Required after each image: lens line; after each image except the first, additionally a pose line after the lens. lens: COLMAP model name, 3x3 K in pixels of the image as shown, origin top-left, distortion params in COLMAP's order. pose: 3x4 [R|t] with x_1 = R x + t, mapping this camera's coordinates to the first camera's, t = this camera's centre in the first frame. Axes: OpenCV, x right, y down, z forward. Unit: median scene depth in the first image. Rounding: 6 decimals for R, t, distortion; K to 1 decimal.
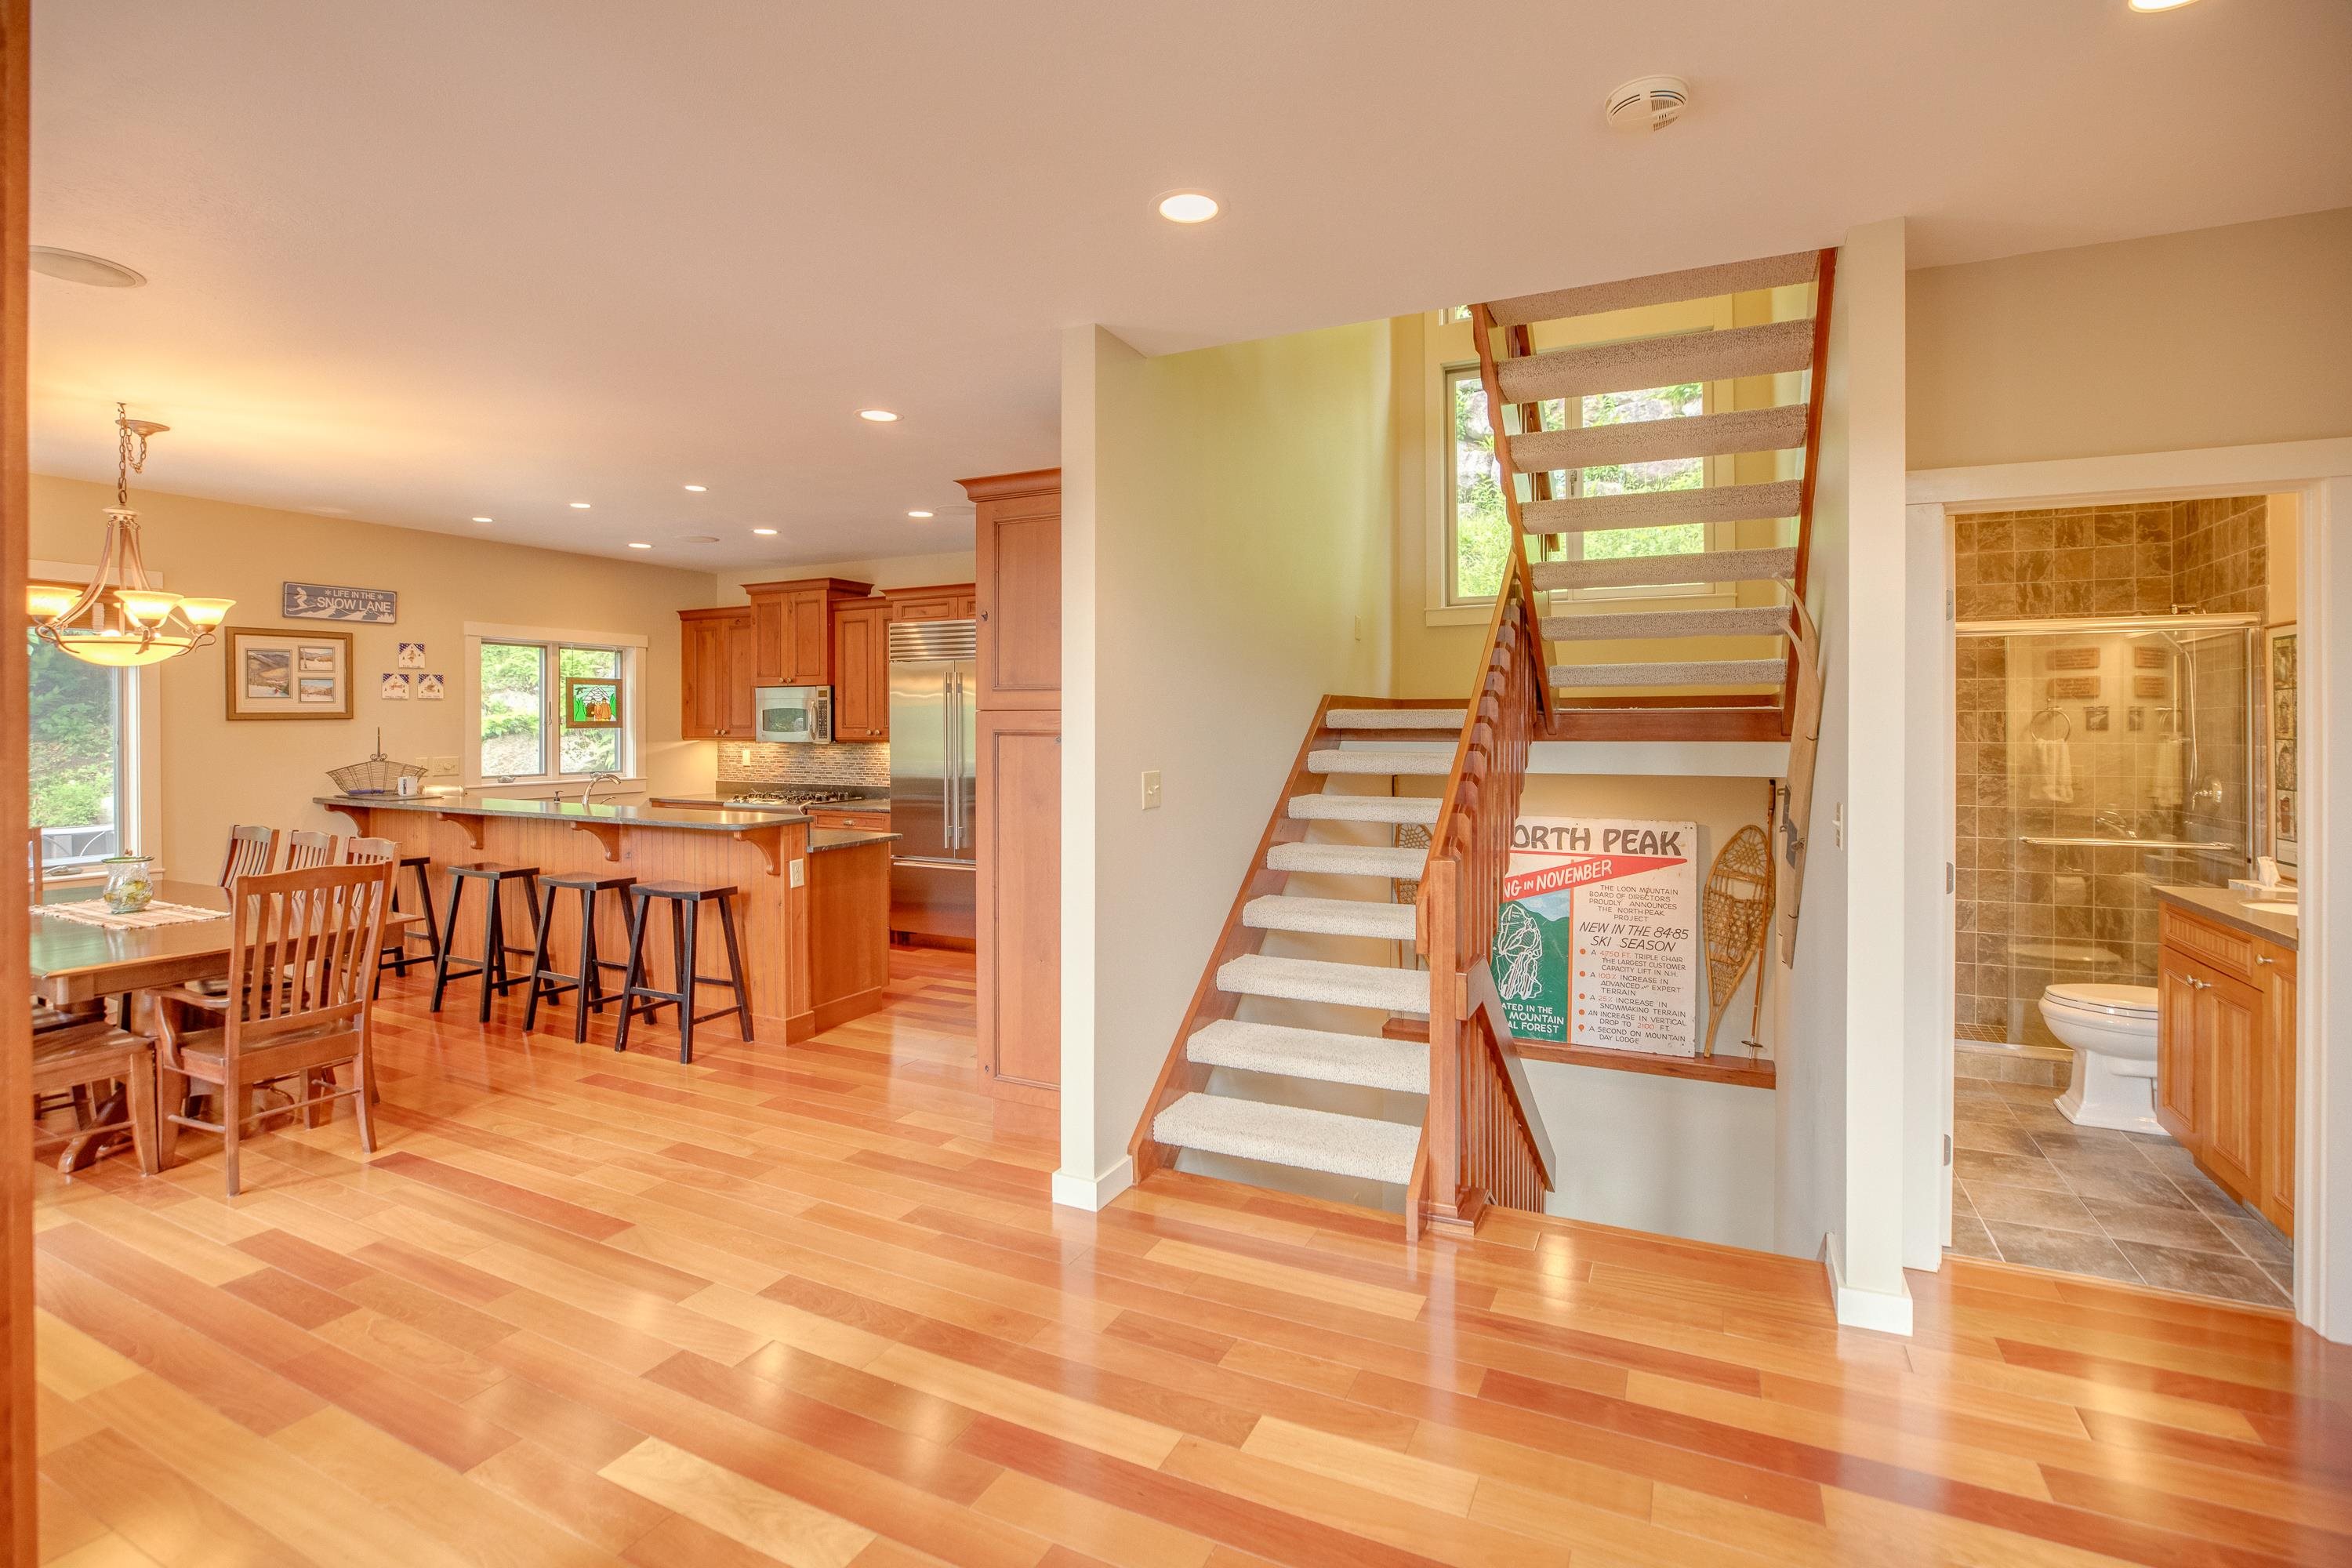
lens RADIAL K [[1105.6, 0, 1163.4], [0, 1105.6, 721.1], [0, 0, 1]] dist [-0.041412, 0.012841]
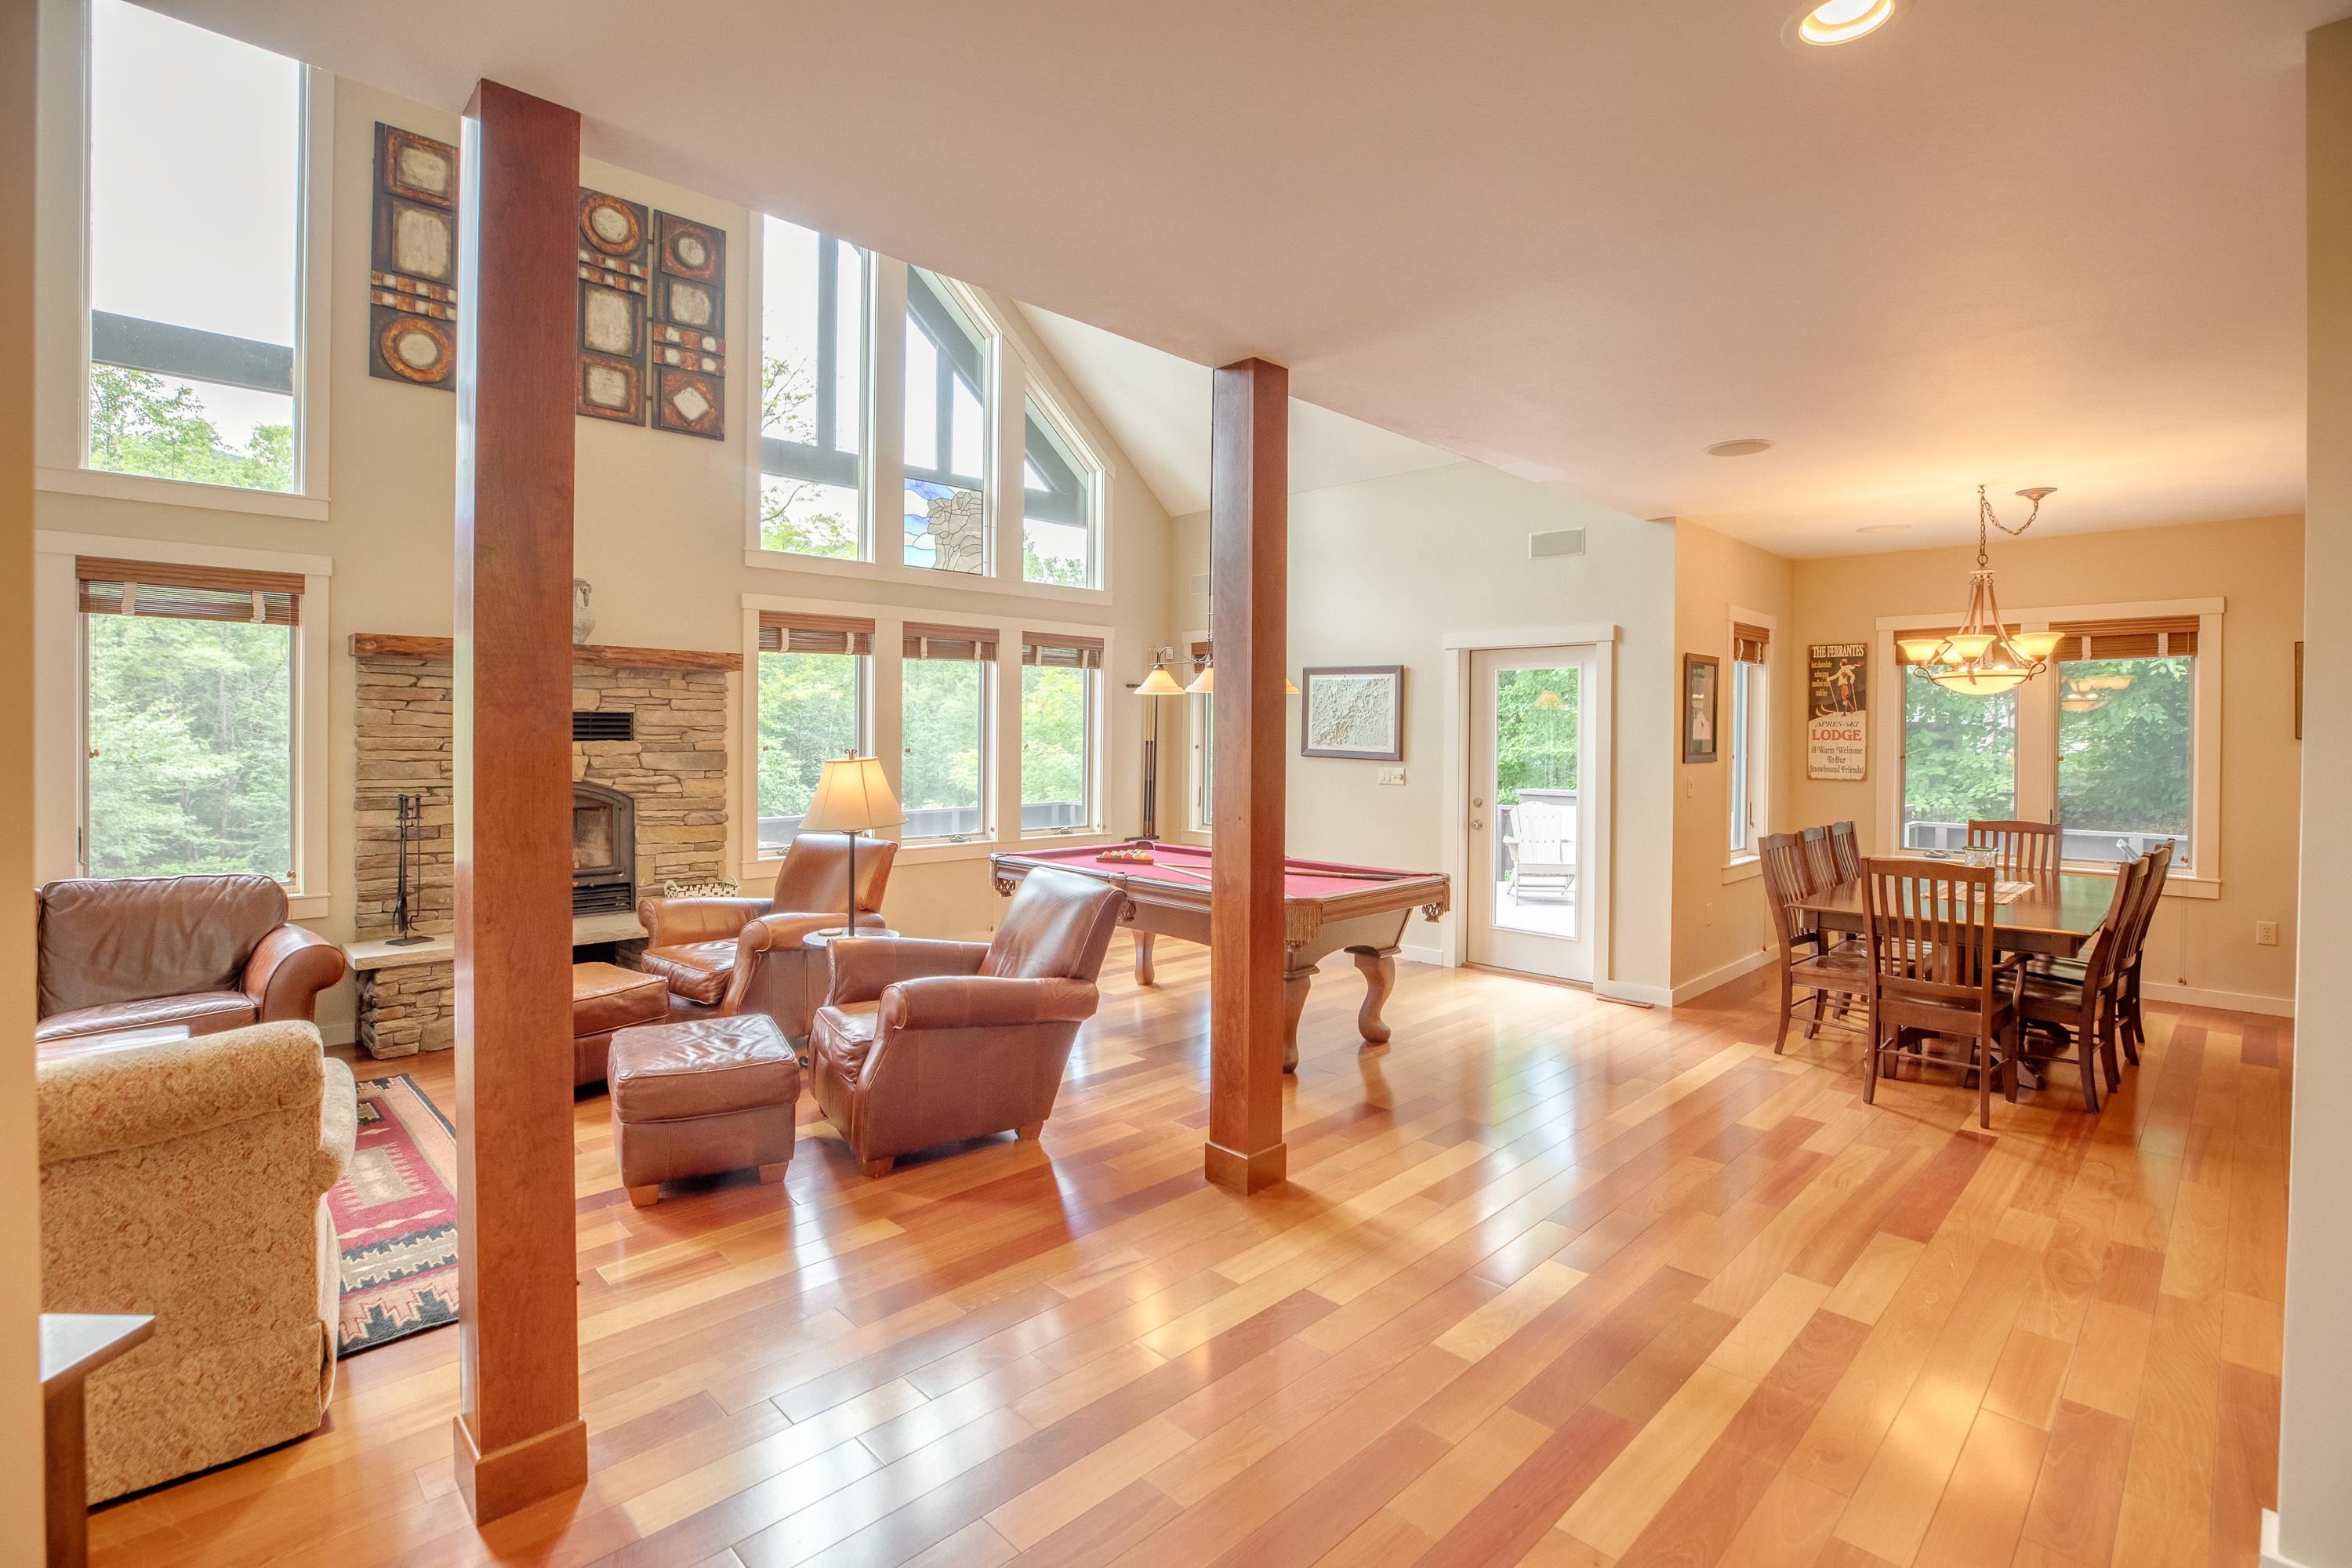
lens RADIAL K [[1105.6, 0, 1182.1], [0, 1105.6, 741.5], [0, 0, 1]] dist [-0.041412, 0.012841]
pose [[-0.336040, 0.007709, -0.941816, 0.383875], [-0.004186, 0.999944, 0.009678, -0.003713], [0.941839, 0.007195, -0.335989, 0.386637]]
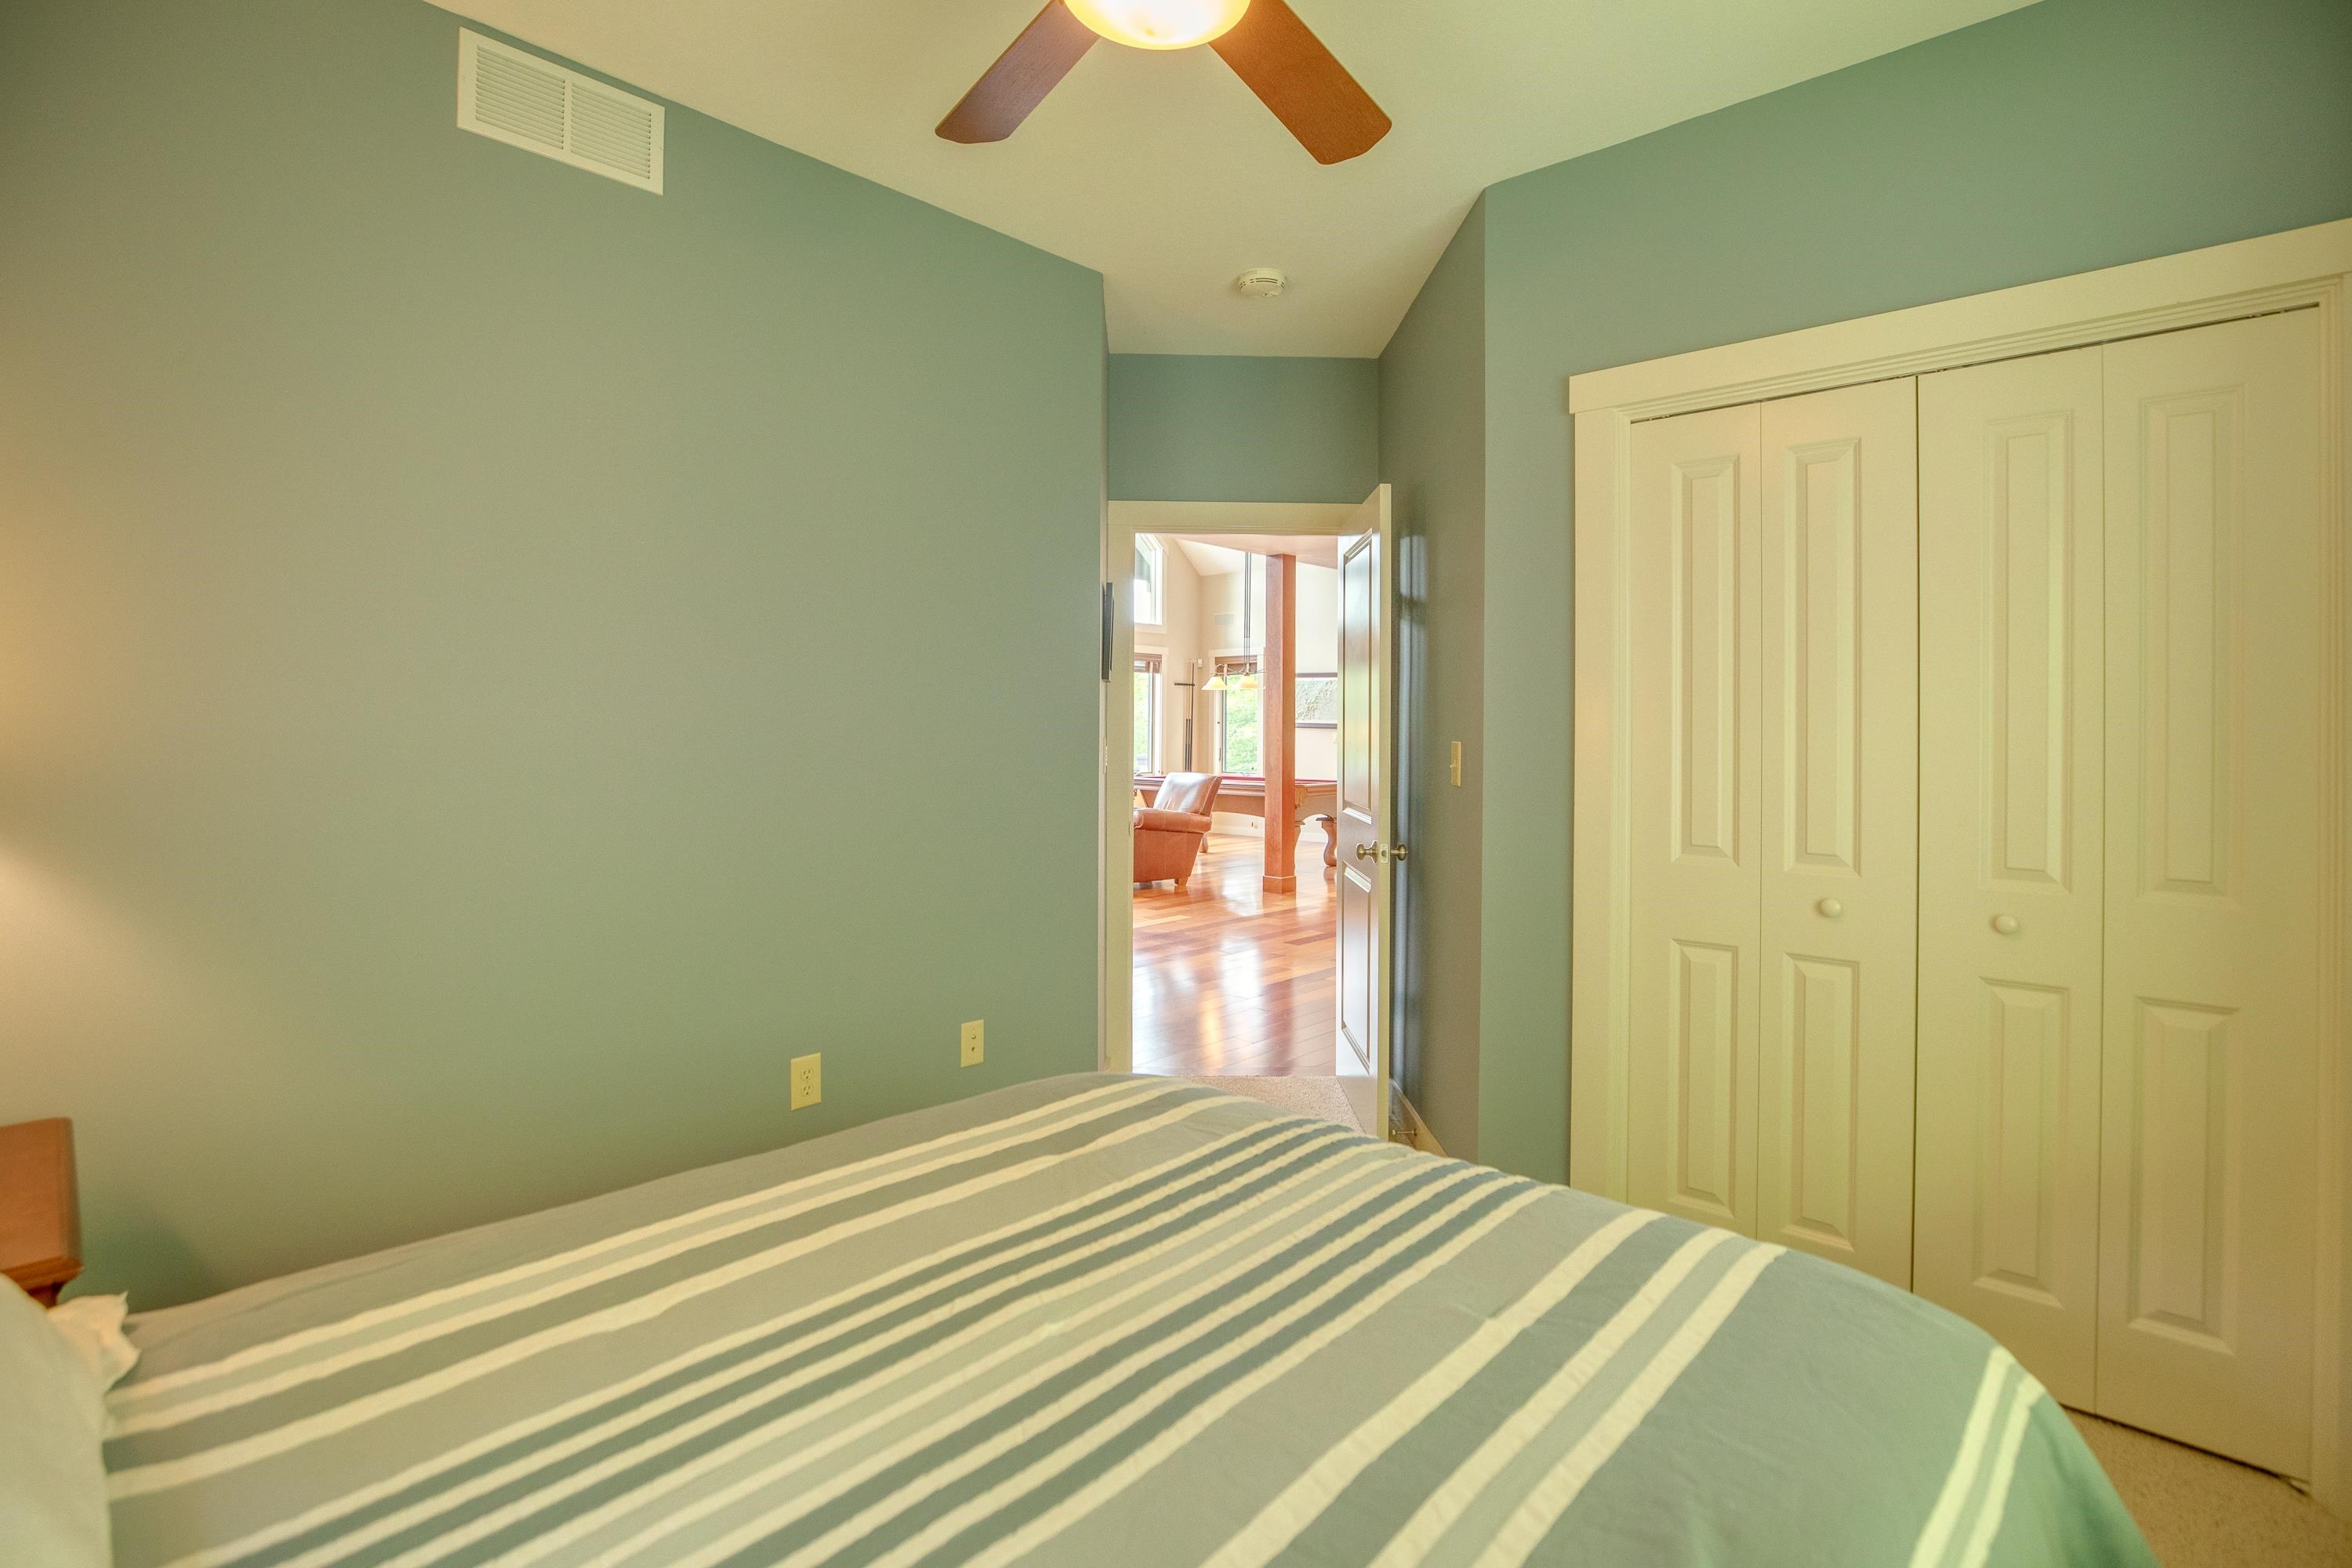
lens RADIAL K [[1105.6, 0, 1172.9], [0, 1105.6, 729.4], [0, 0, 1]] dist [-0.041412, 0.012841]
pose [[-0.304416, 0.000786, -0.952539, 1.264402], [-0.002640, 0.999995, 0.001669, 0.029000], [0.952536, 0.003023, -0.304412, 0.531809]]
